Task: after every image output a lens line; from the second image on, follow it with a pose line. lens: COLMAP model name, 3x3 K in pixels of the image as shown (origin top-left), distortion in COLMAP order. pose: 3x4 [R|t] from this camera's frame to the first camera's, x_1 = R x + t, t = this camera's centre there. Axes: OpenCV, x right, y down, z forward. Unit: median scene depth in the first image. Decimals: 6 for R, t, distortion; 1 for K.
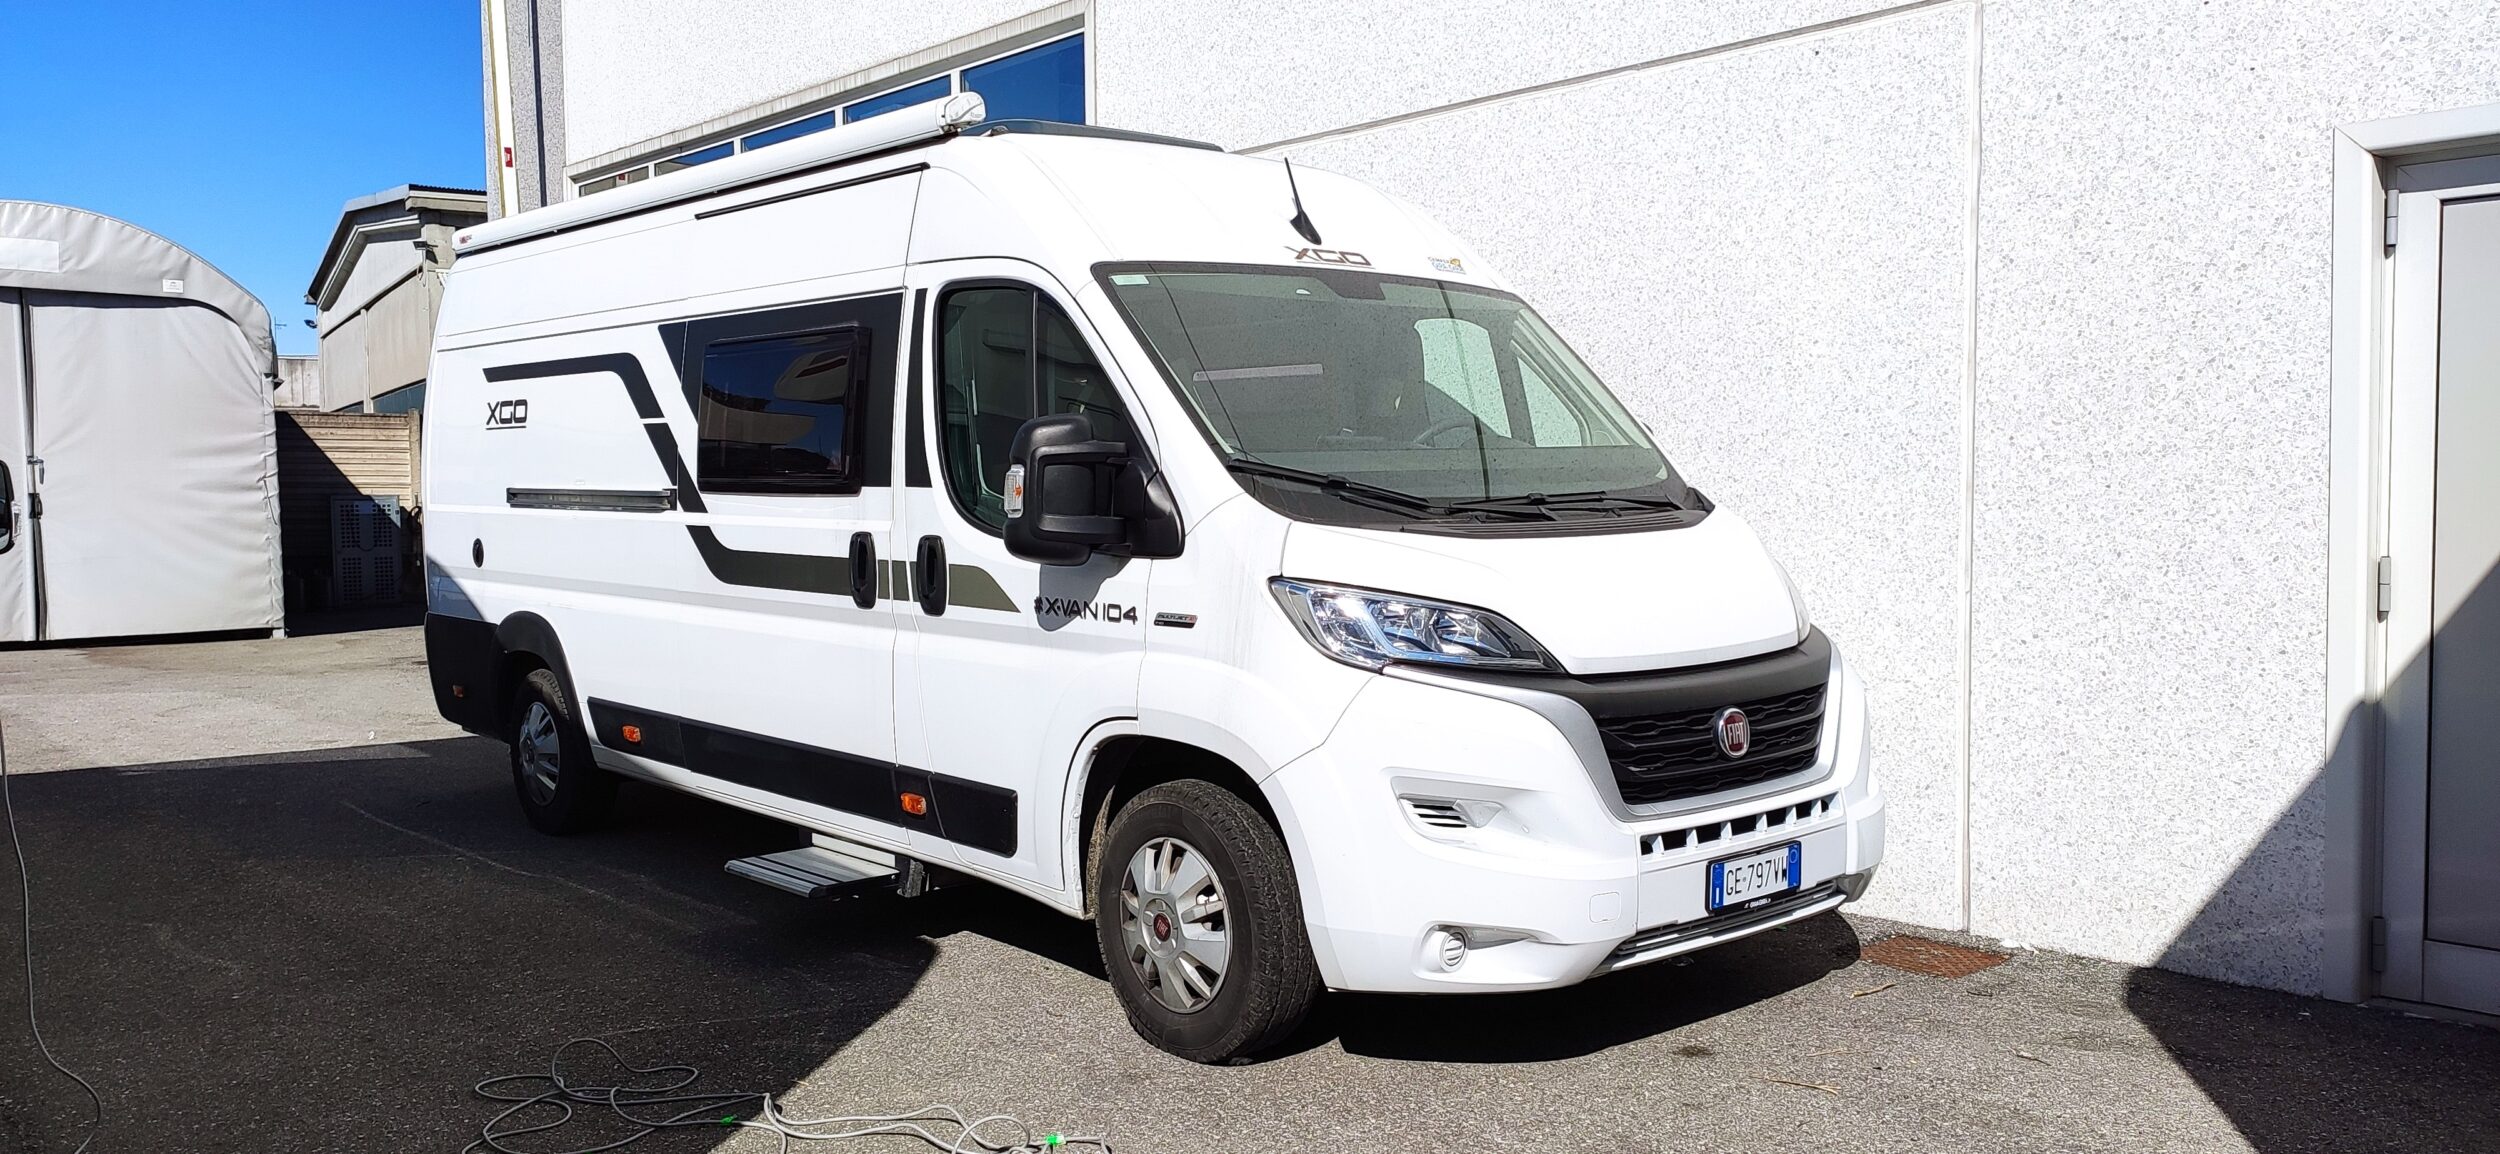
lens RADIAL K [[1901.3, 0, 1247.7], [0, 1901.3, 569.3], [0, 0, 1]] dist [0.002315, 0.000883]
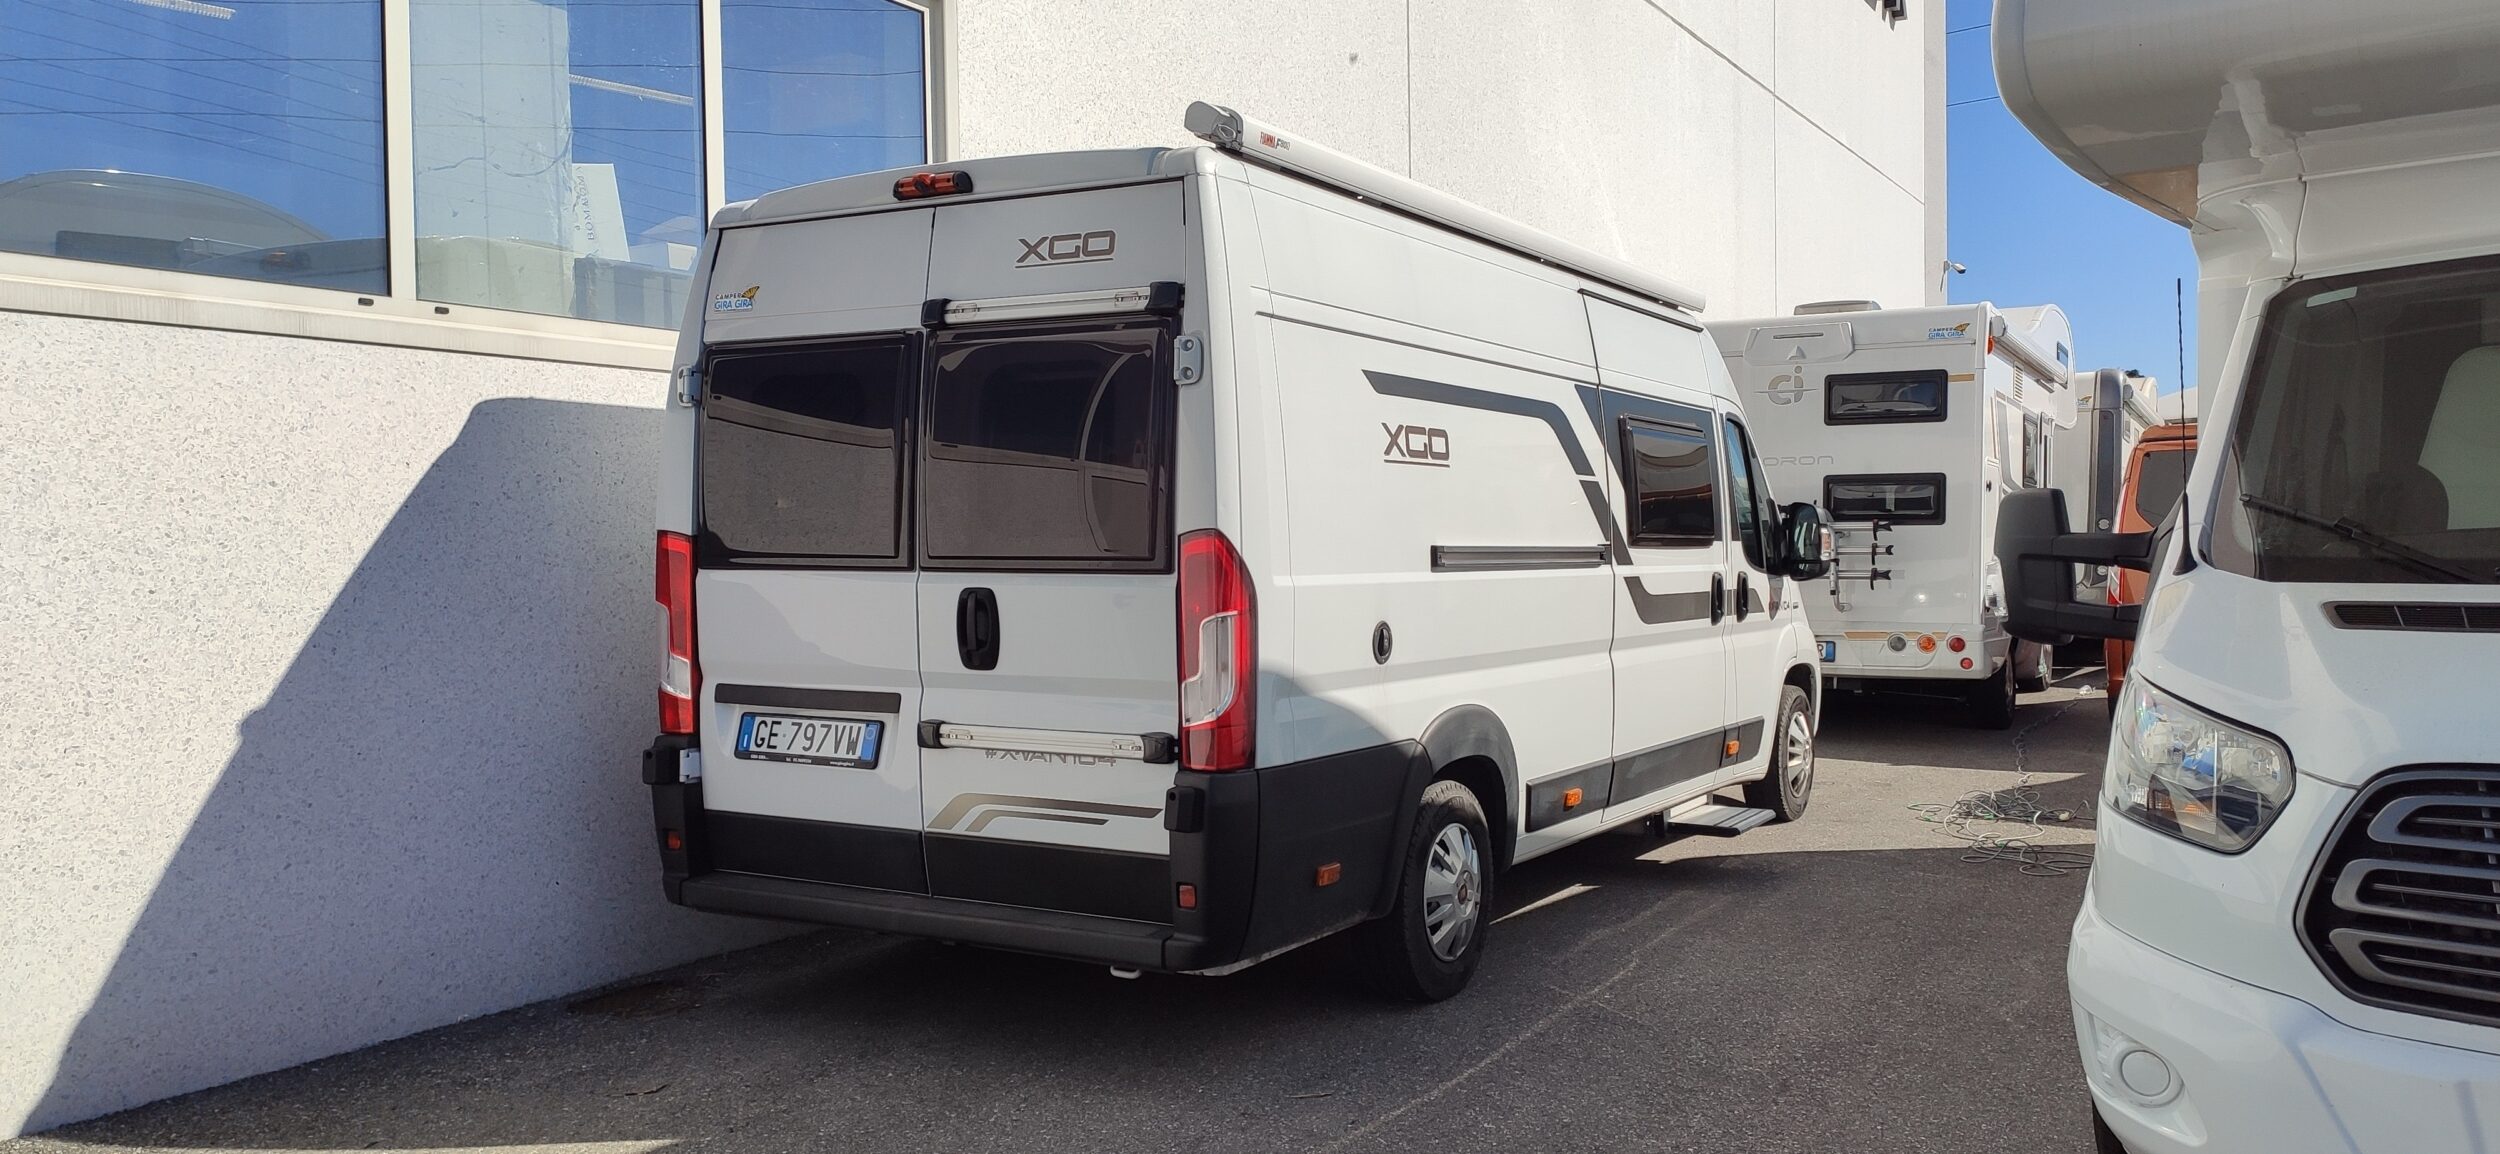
lens RADIAL K [[1901.3, 0, 1248.1], [0, 1901.3, 586.5], [0, 0, 1]] dist [0.002315, 0.000883]
pose [[-0.317319, -0.014138, 0.948213, -1.244575], [0.054550, 0.997961, 0.033135, -0.064704], [-0.946749, 0.062239, -0.315901, 1.521118]]
